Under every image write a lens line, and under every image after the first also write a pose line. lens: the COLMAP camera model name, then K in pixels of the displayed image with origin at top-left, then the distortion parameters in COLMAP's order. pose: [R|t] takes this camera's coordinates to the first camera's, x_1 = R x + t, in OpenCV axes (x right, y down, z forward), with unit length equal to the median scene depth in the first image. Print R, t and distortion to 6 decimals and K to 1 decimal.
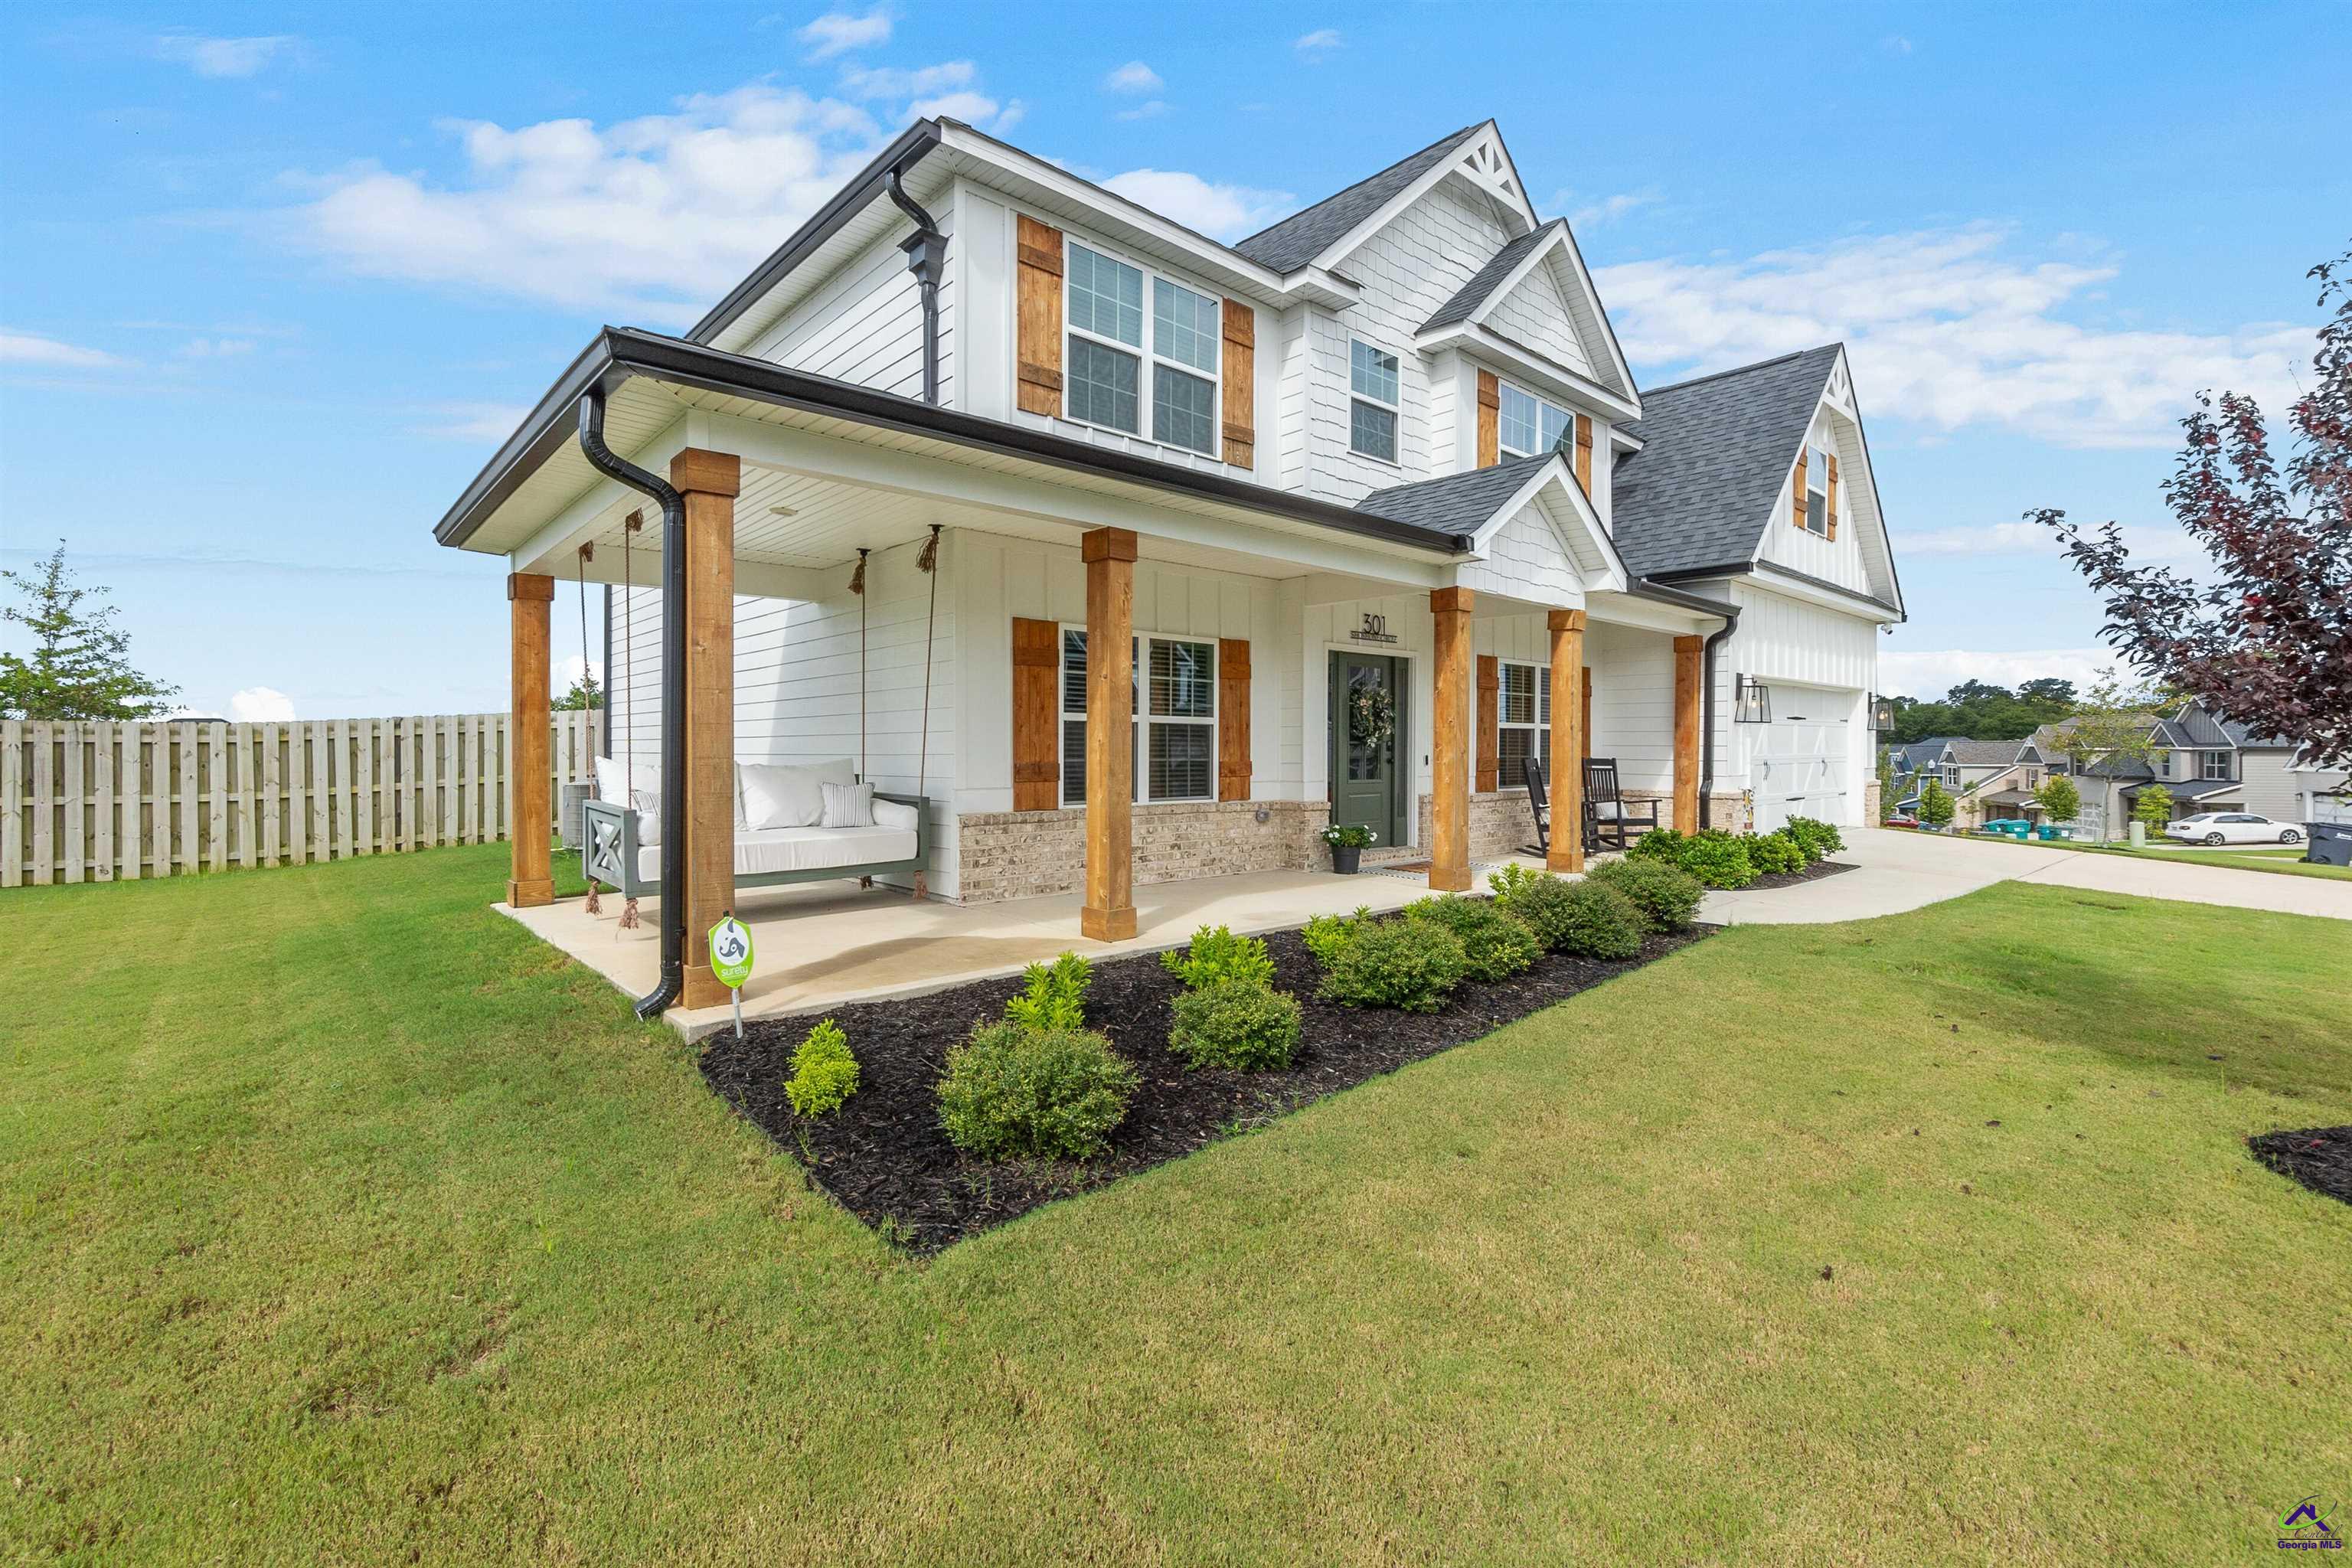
lens RADIAL K [[1030.2, 0, 1166.8], [0, 1030.2, 770.8], [0, 0, 1]] dist [-0.005328, 0.001002]
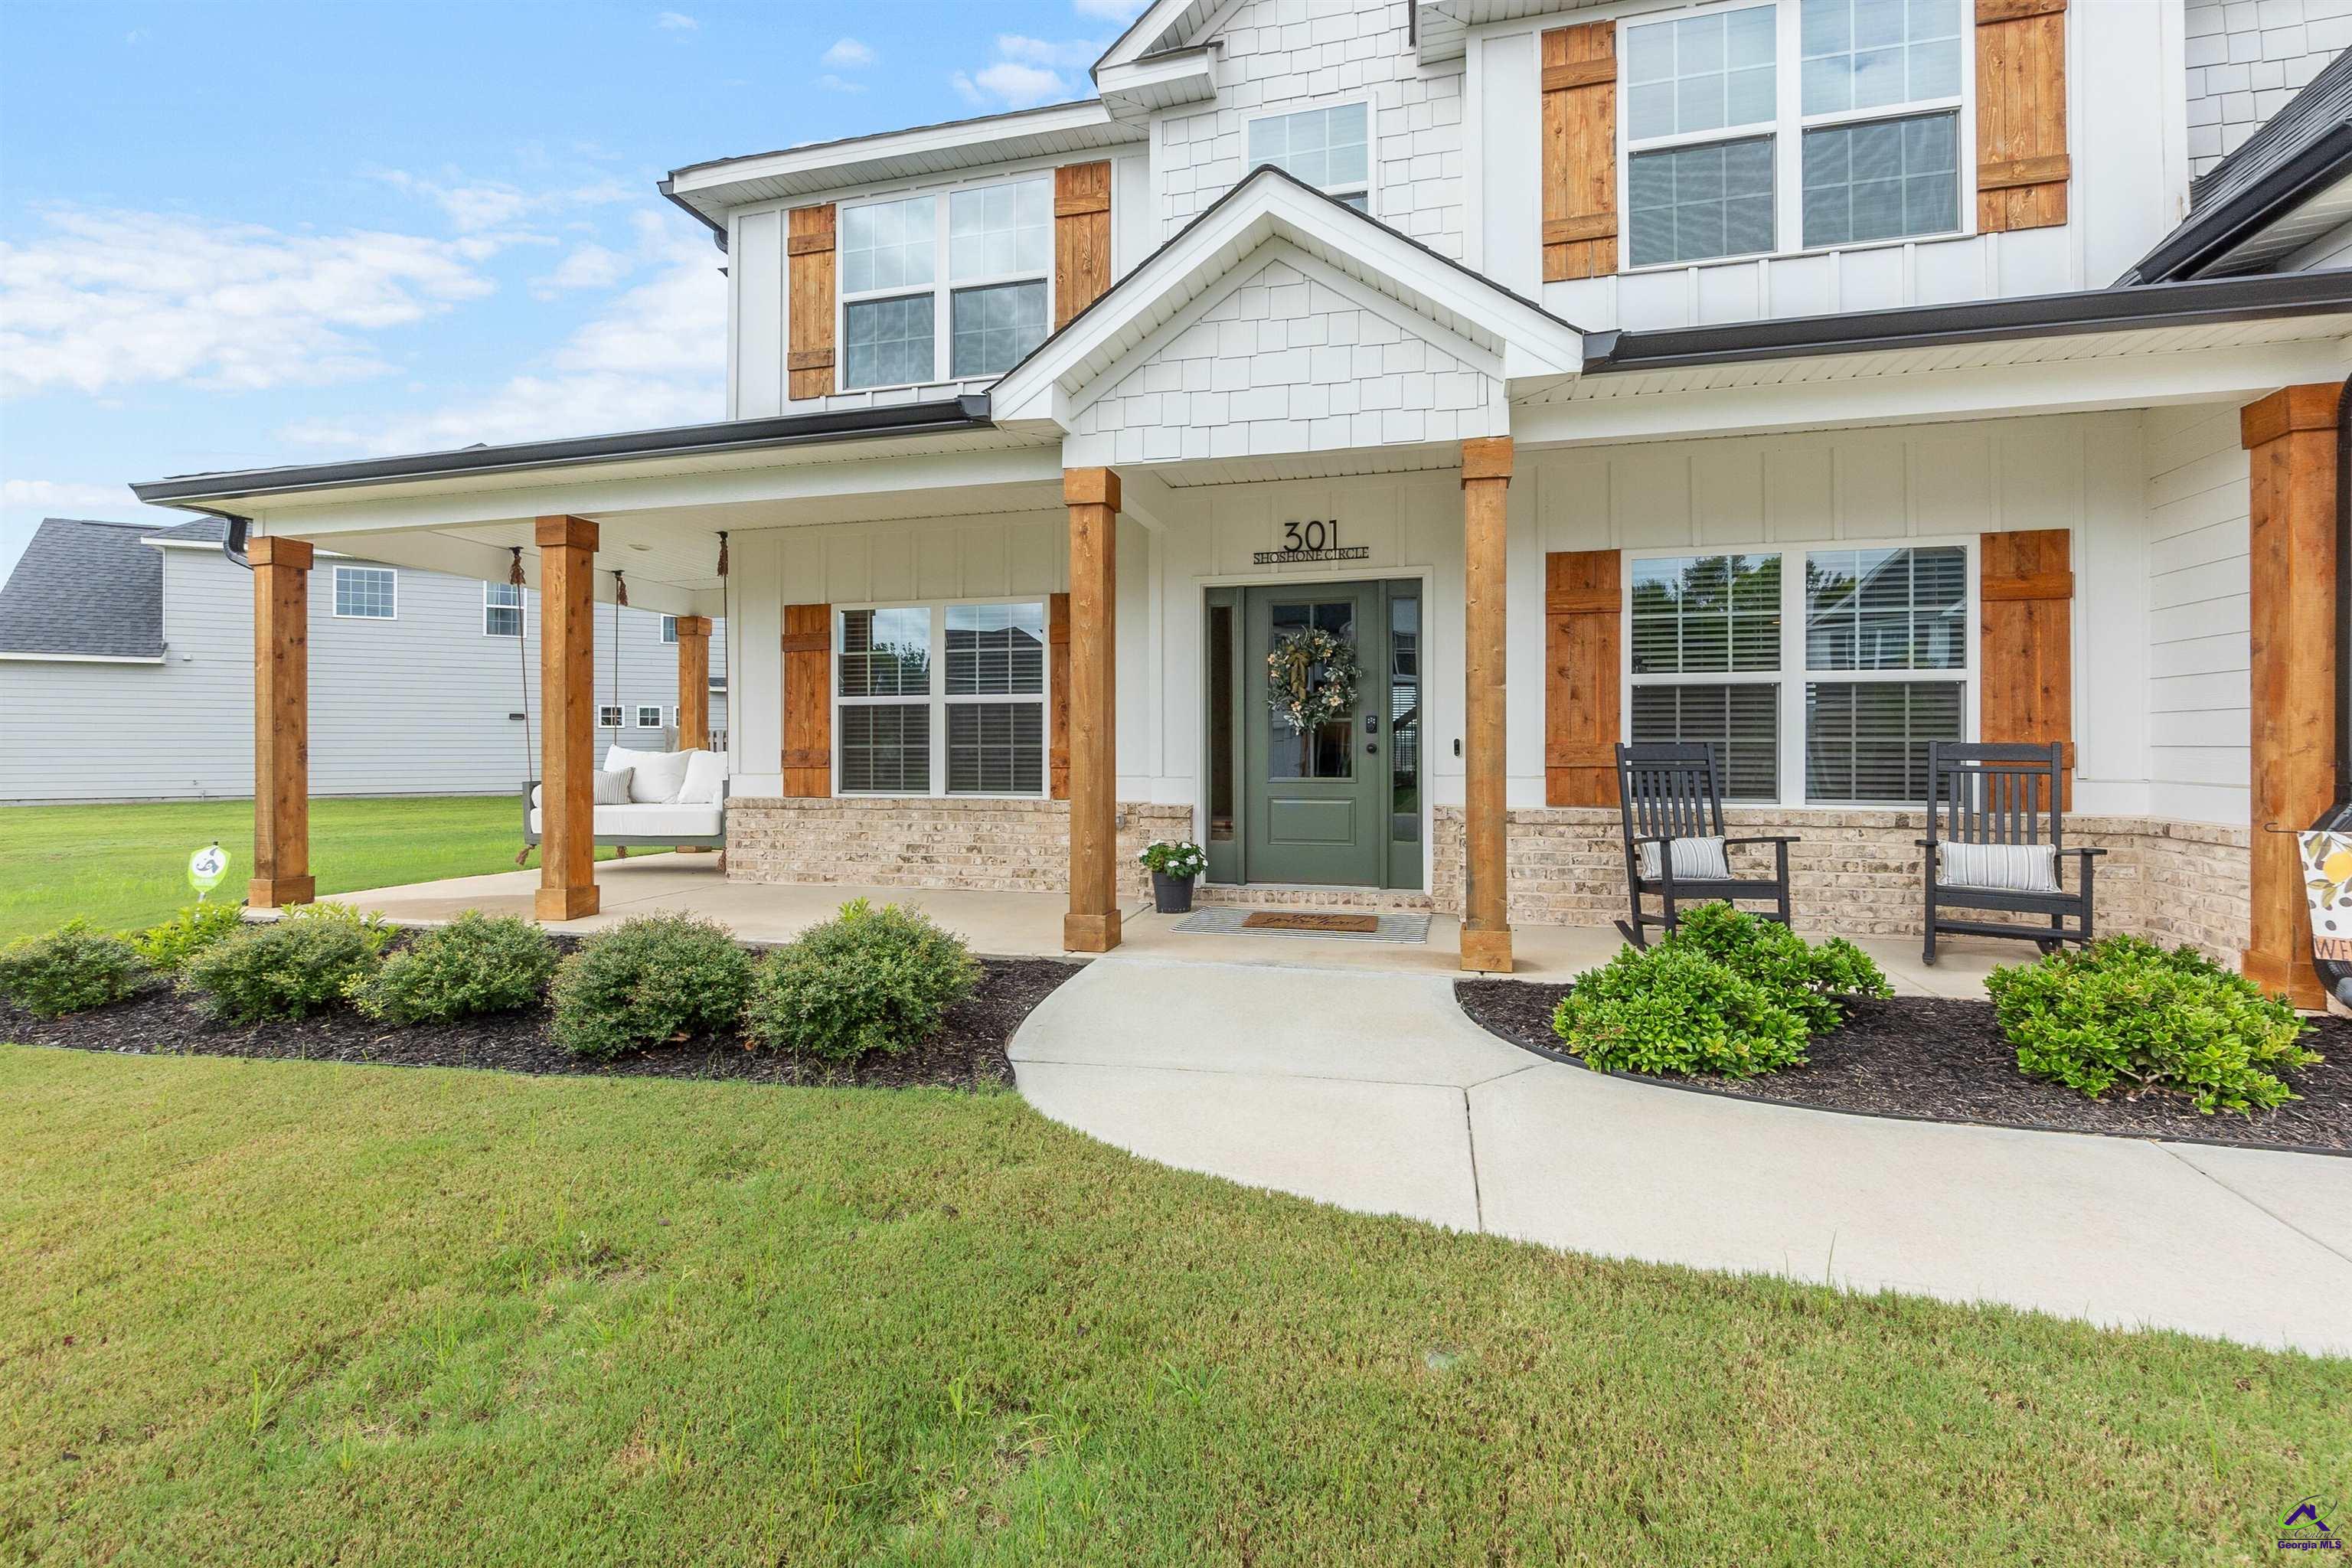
lens RADIAL K [[1030.2, 0, 1177.1], [0, 1030.2, 751.6], [0, 0, 1]] dist [-0.005328, 0.001002]
pose [[0.557028, -0.004005, -0.830484, 0.825540], [-0.014449, 0.999790, -0.014513, 0.003603], [0.830368, 0.020084, 0.556853, 0.688728]]
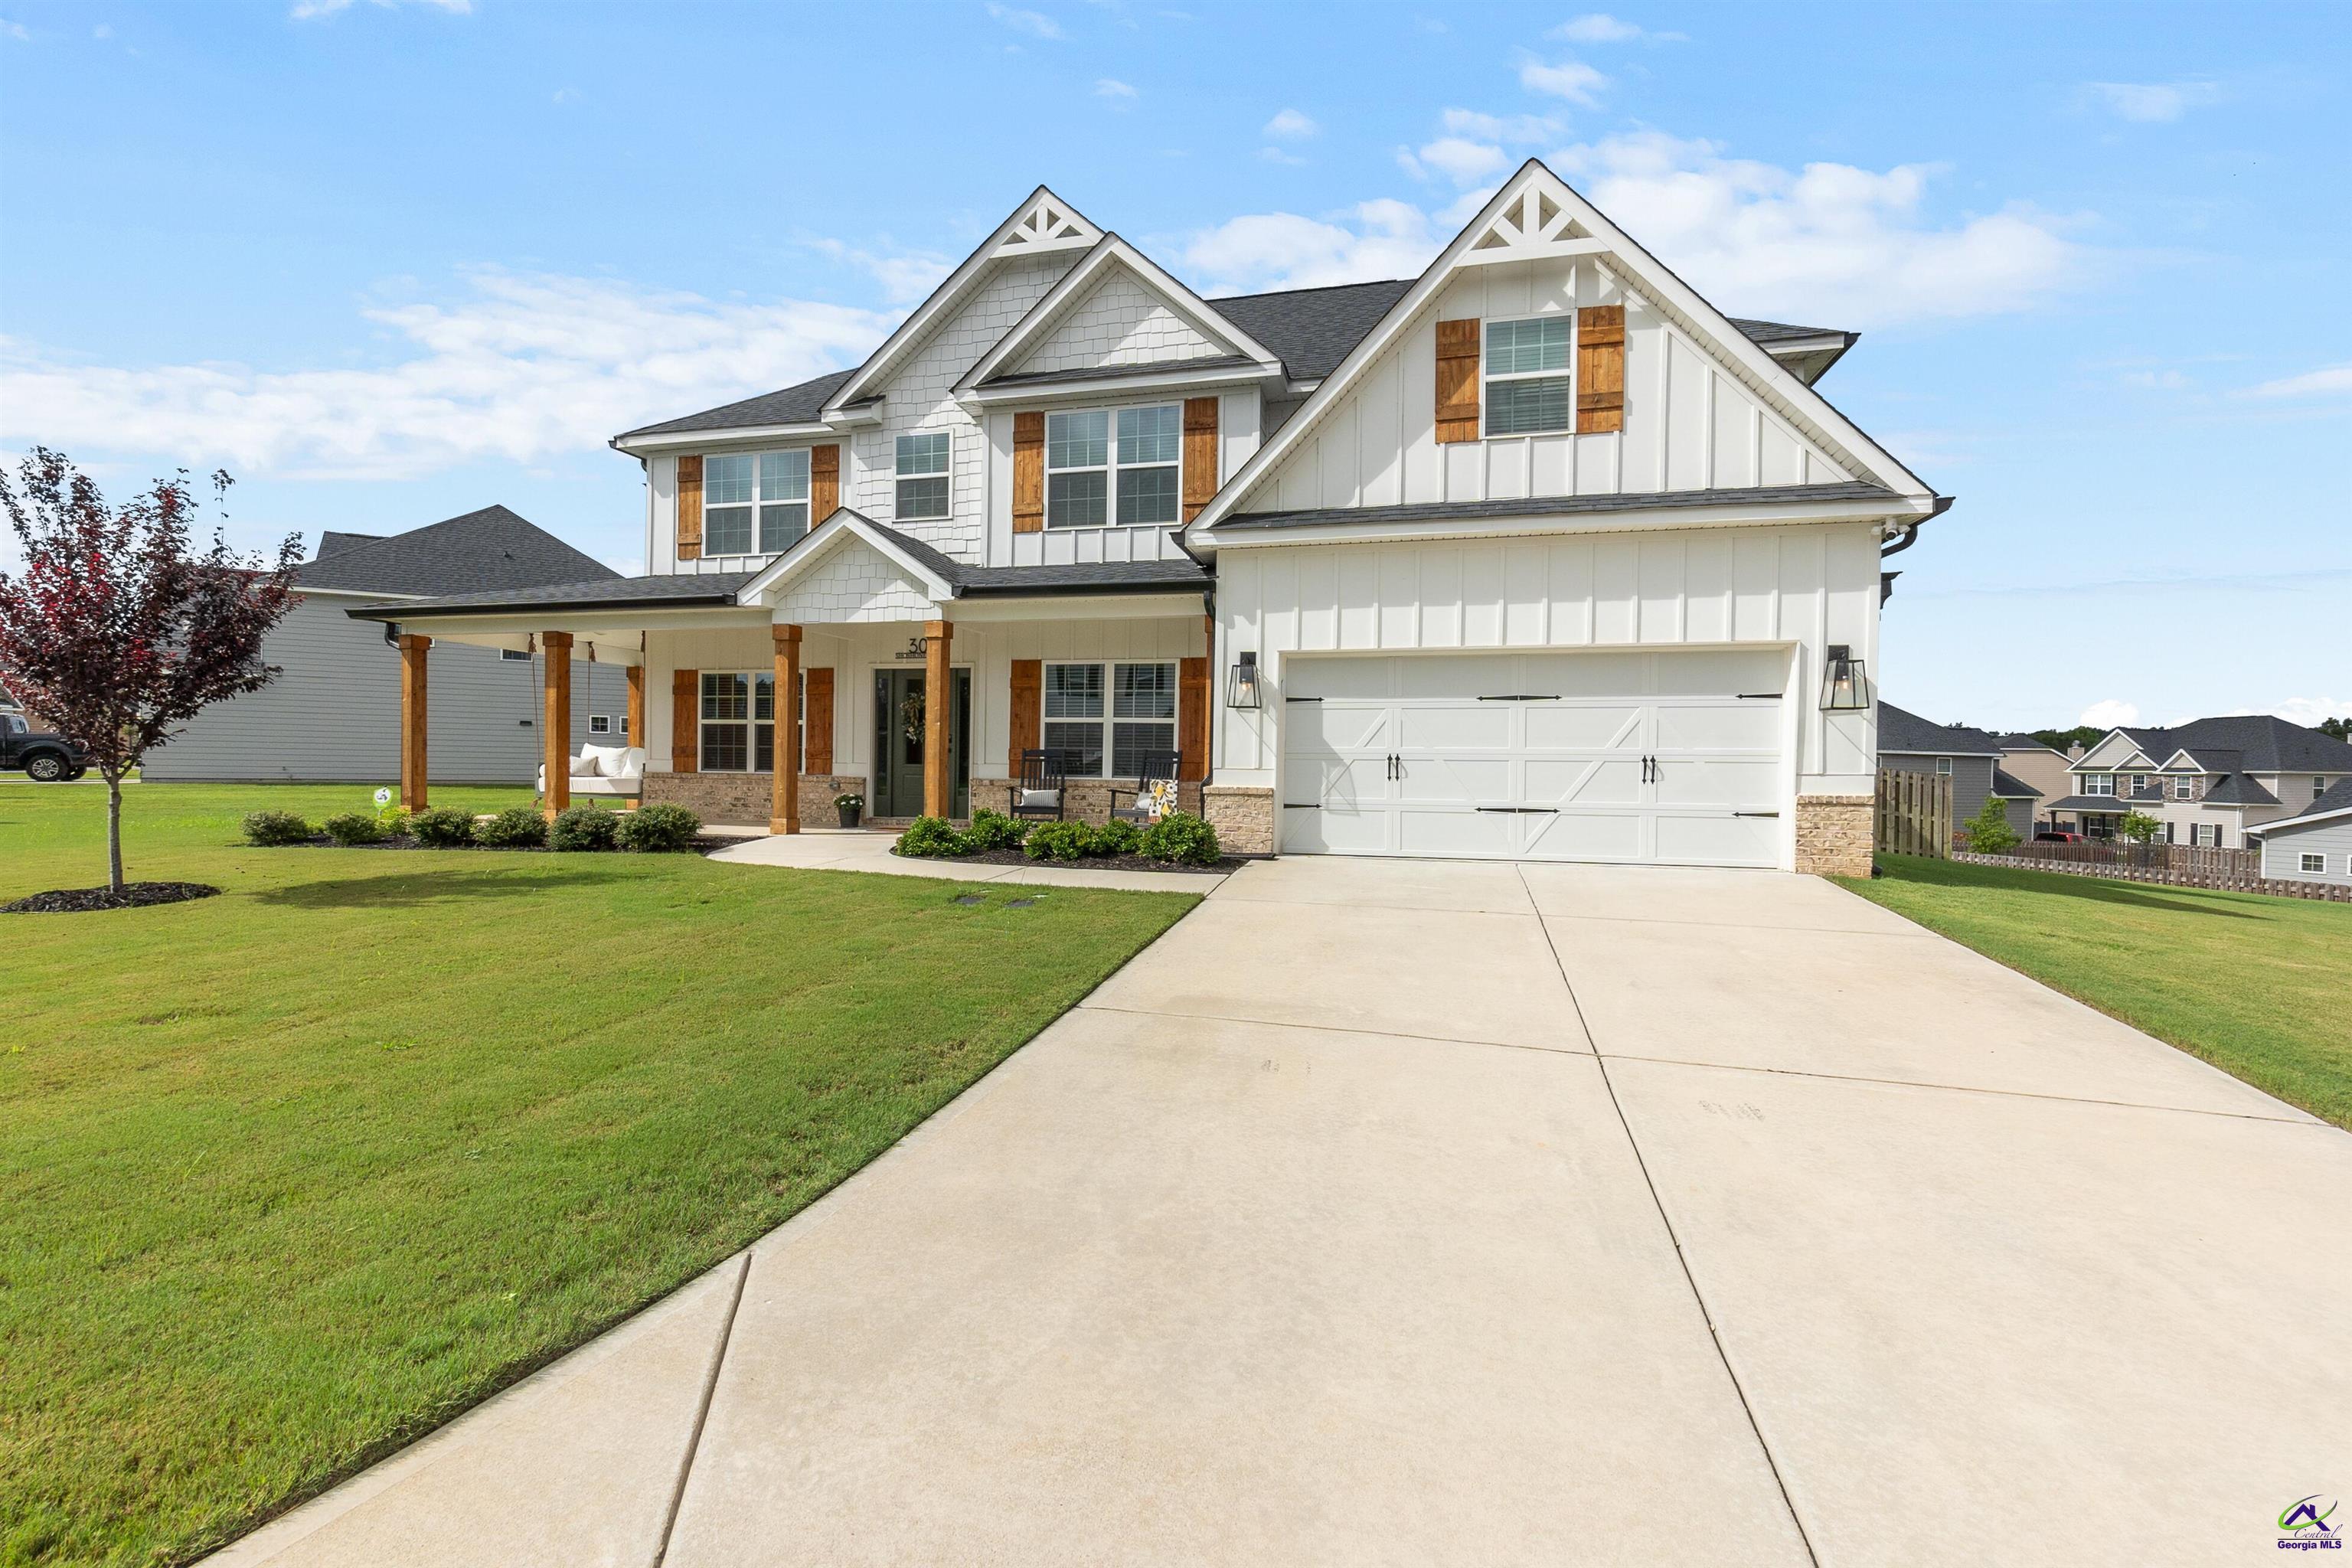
lens RADIAL K [[1030.2, 0, 1168.3], [0, 1030.2, 788.0], [0, 0, 1]] dist [-0.005328, 0.001002]
pose [[0.550252, 0.022298, -0.834701, 1.762424], [-0.032826, 0.999448, 0.005059, 0.026160], [0.834353, 0.024616, 0.550680, 0.653453]]
